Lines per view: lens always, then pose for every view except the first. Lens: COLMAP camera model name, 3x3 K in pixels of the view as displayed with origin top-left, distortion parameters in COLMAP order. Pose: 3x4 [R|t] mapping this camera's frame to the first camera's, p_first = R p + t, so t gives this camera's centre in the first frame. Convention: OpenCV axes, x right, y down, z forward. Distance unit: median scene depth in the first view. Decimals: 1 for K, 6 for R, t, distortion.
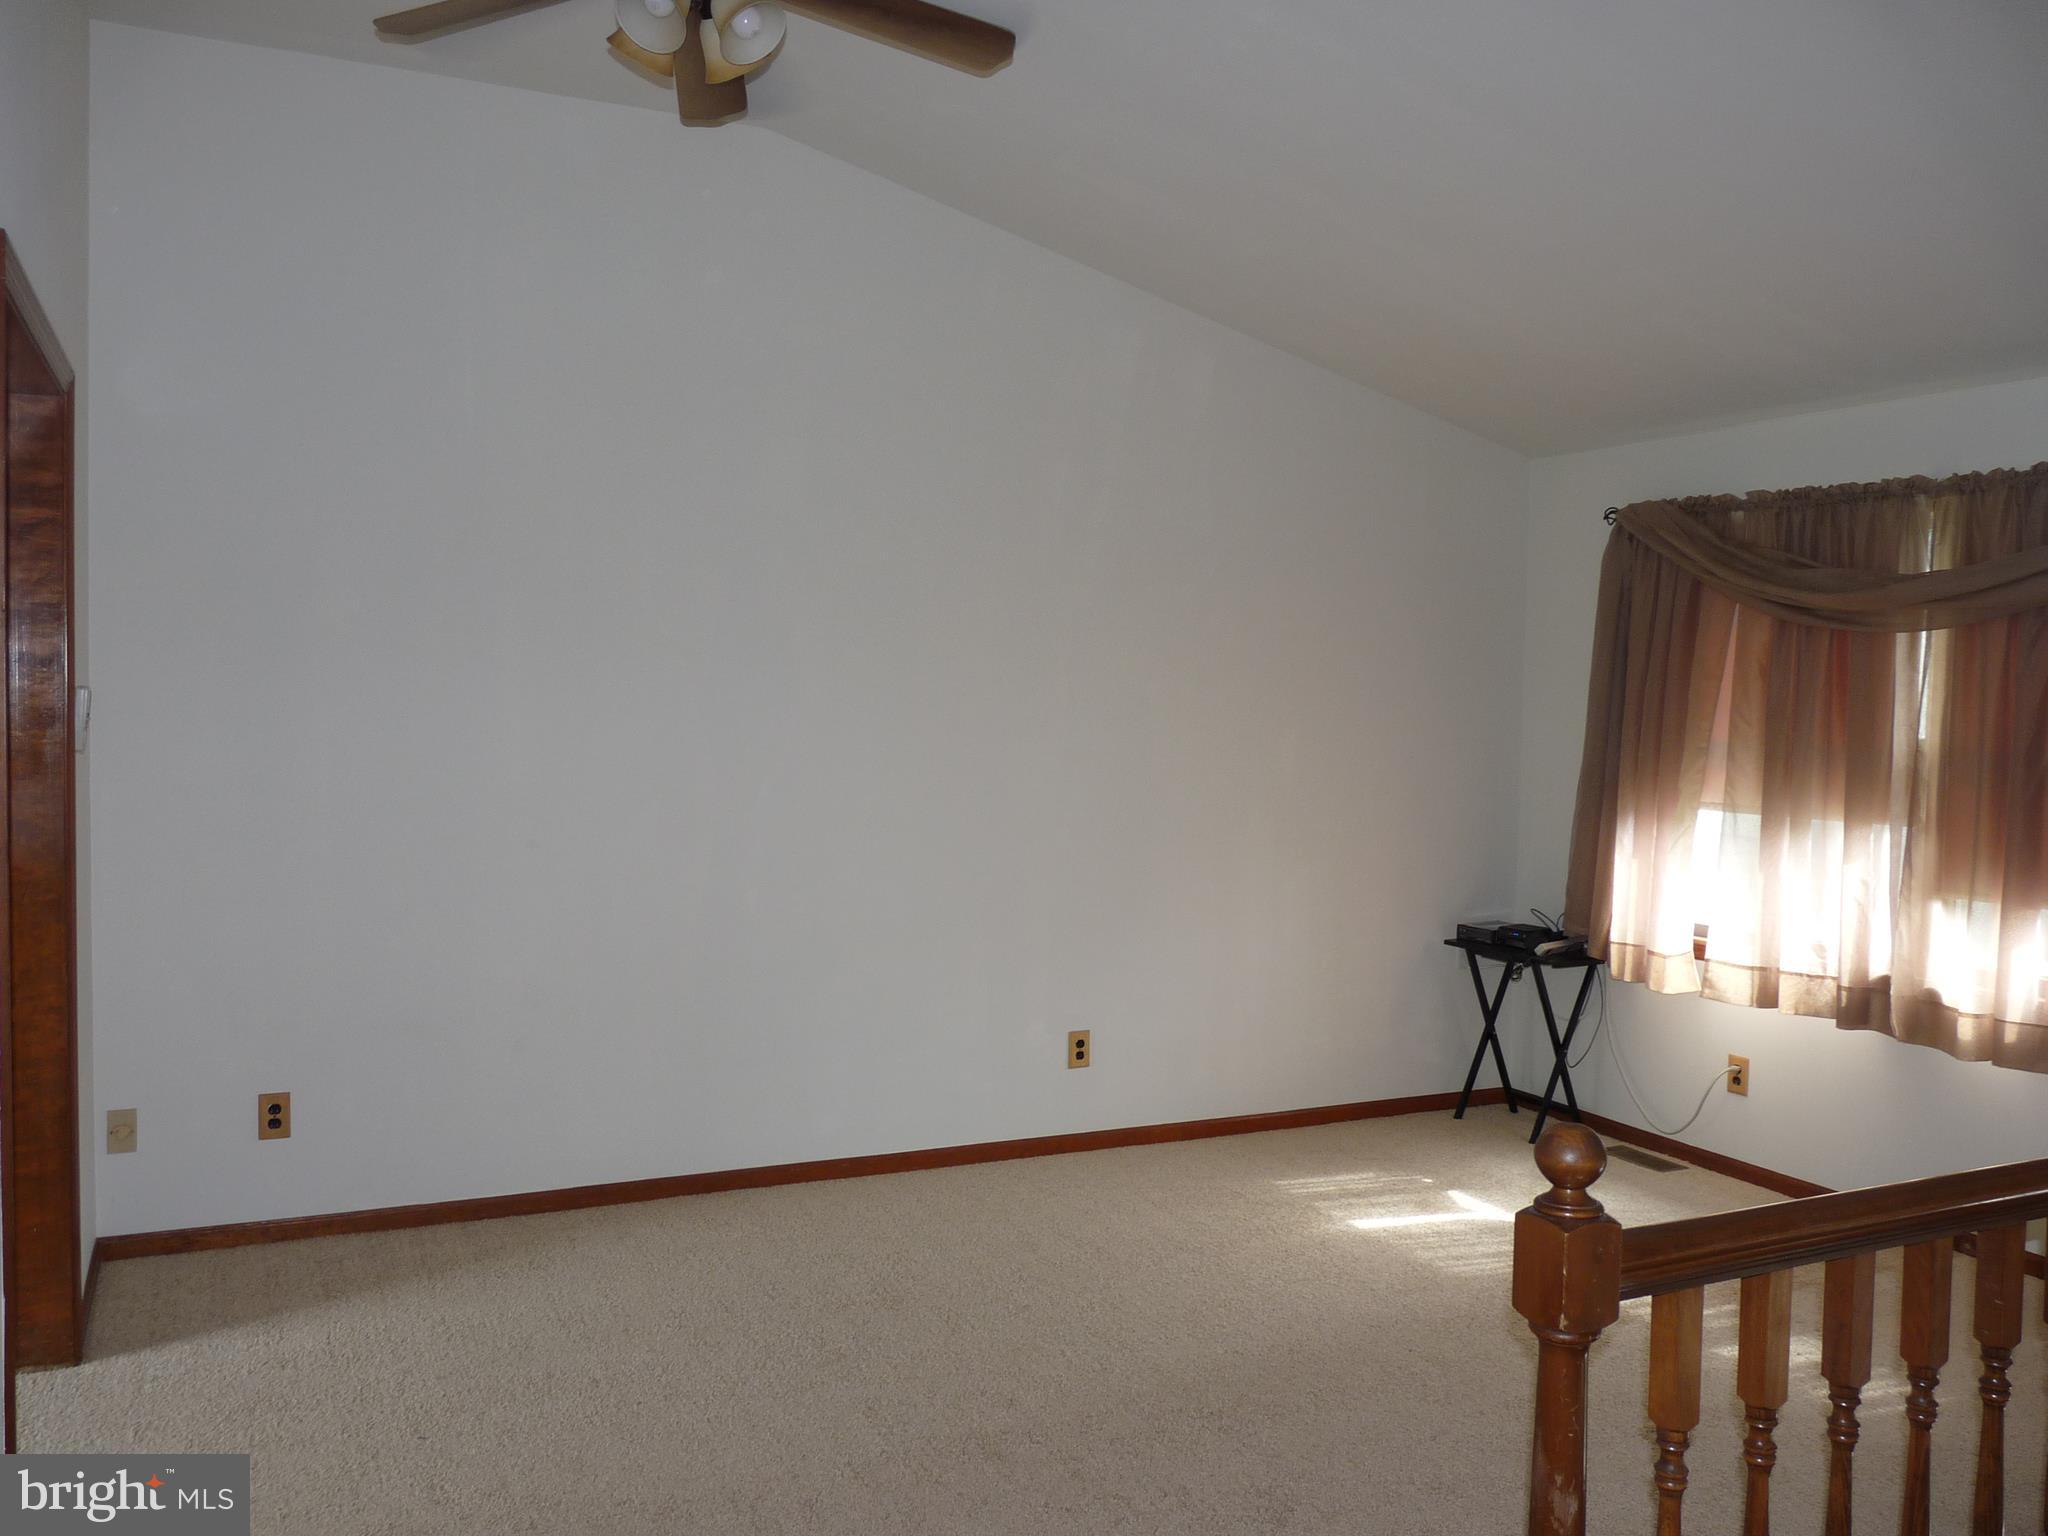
lens RADIAL K [[1646.7, 0, 1024.0], [0, 1646.7, 768.0], [0, 0, 1]] dist [-0.019868, 0.007319]
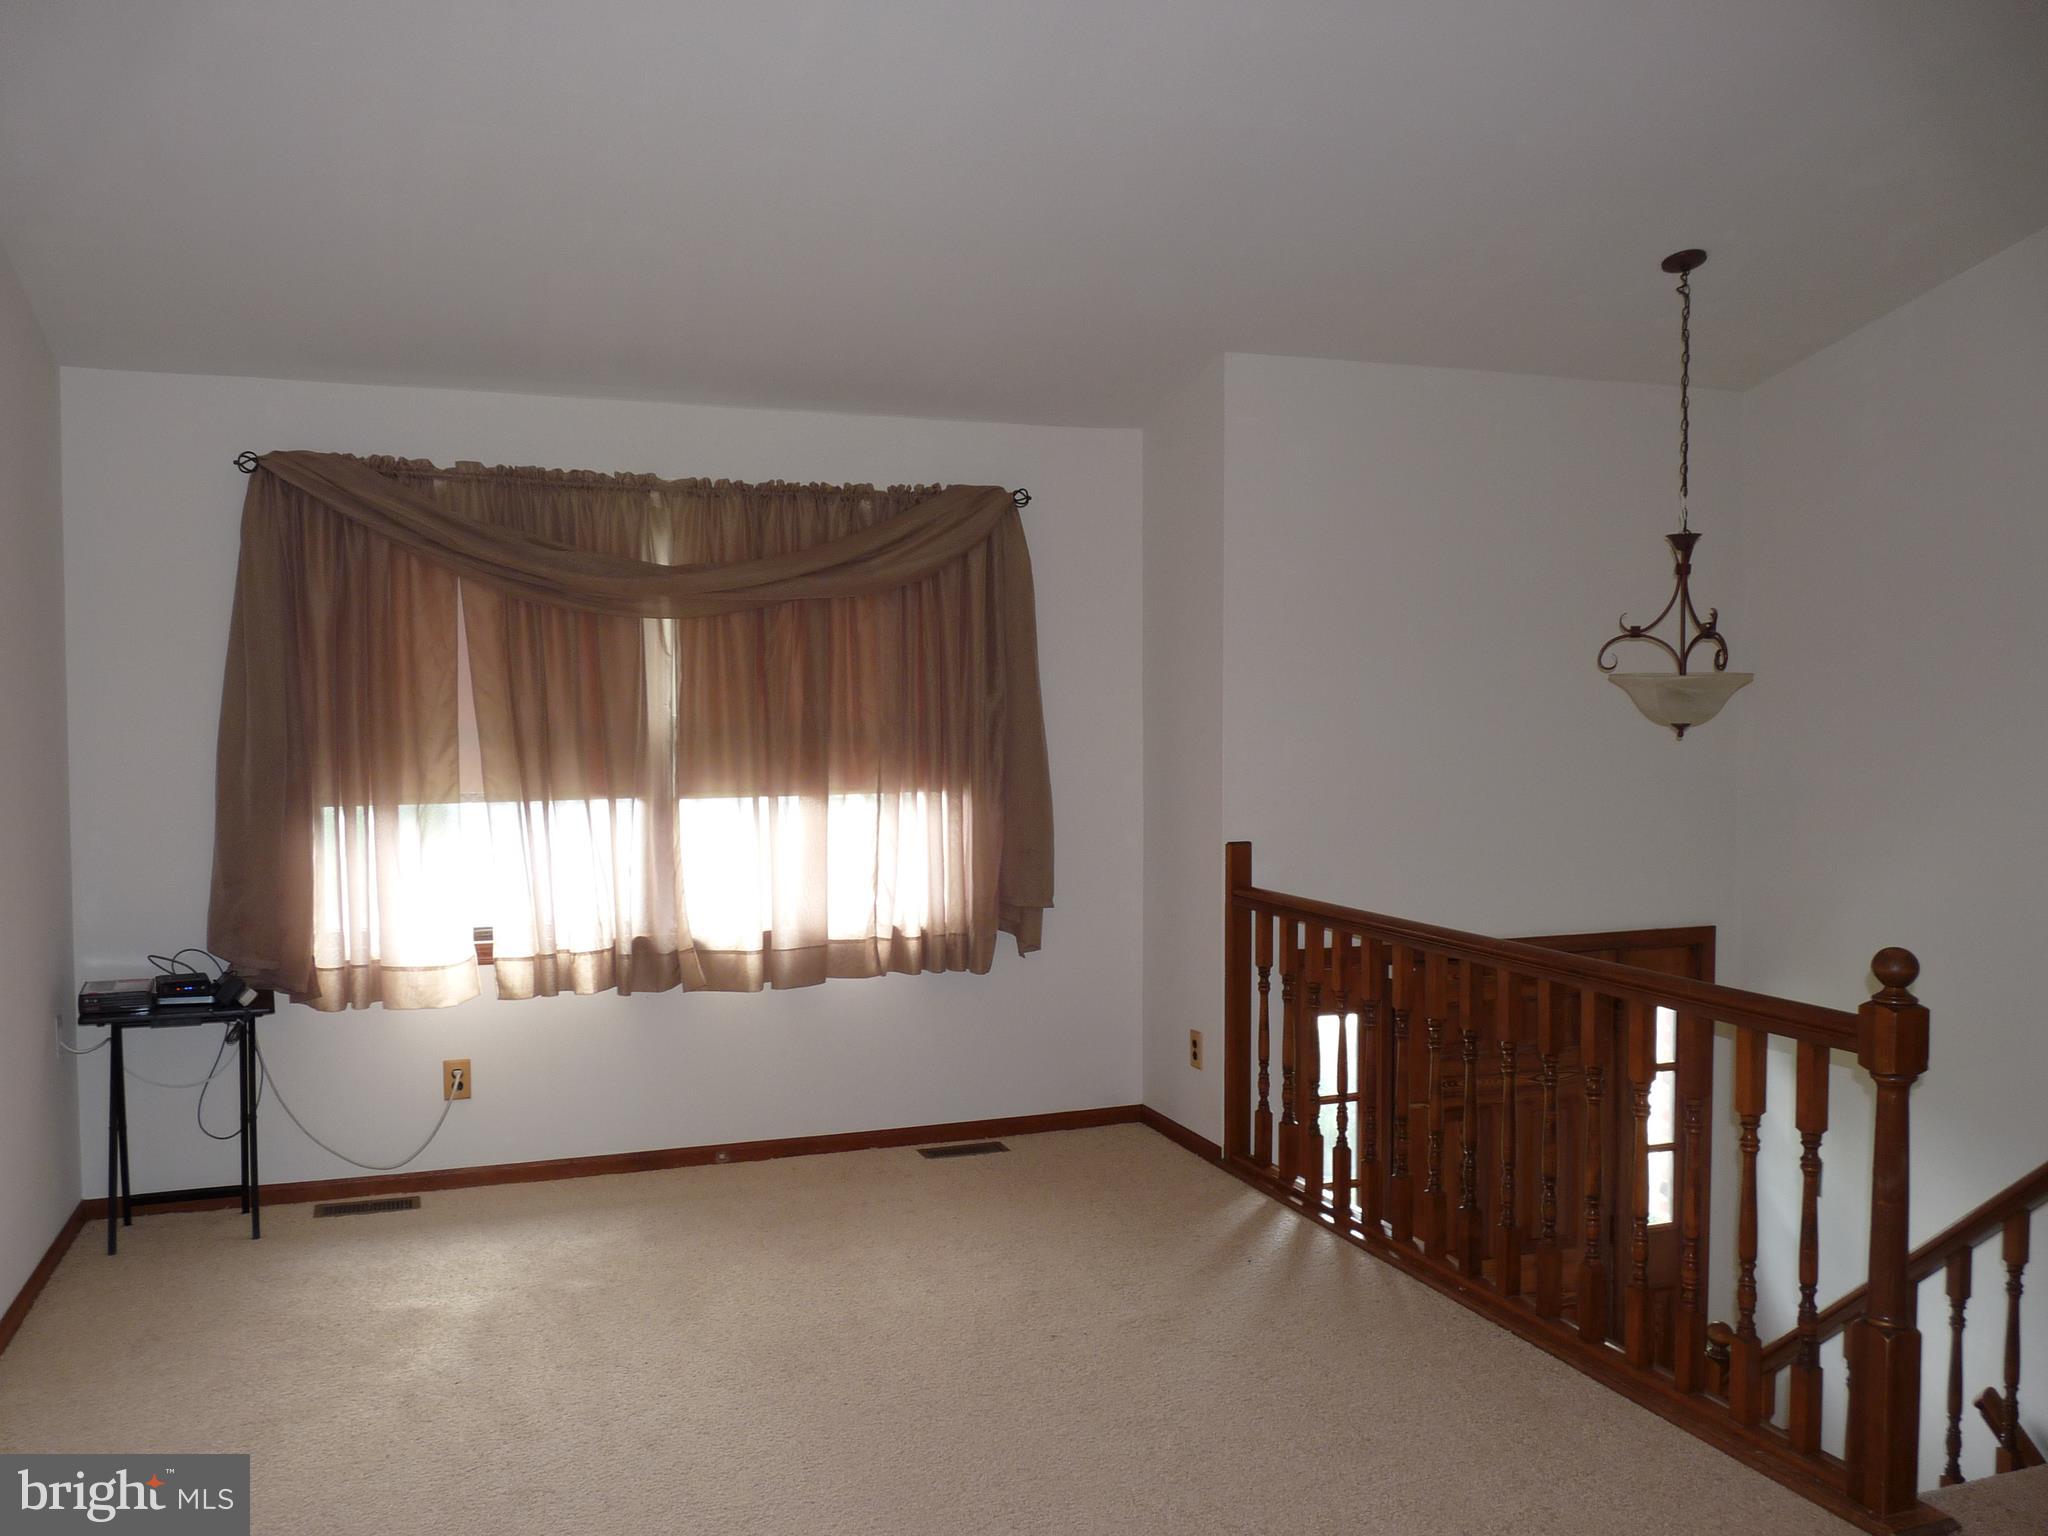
lens RADIAL K [[1601.3, 0, 1024.0], [0, 1601.3, 768.0], [0, 0, 1]] dist [-0.009752, 0.000486]
pose [[0.103831, -0.060065, 0.992780, -0.468549], [0.047785, 0.997323, 0.055342, -0.029389], [-0.993446, 0.041693, 0.106423, 0.615147]]
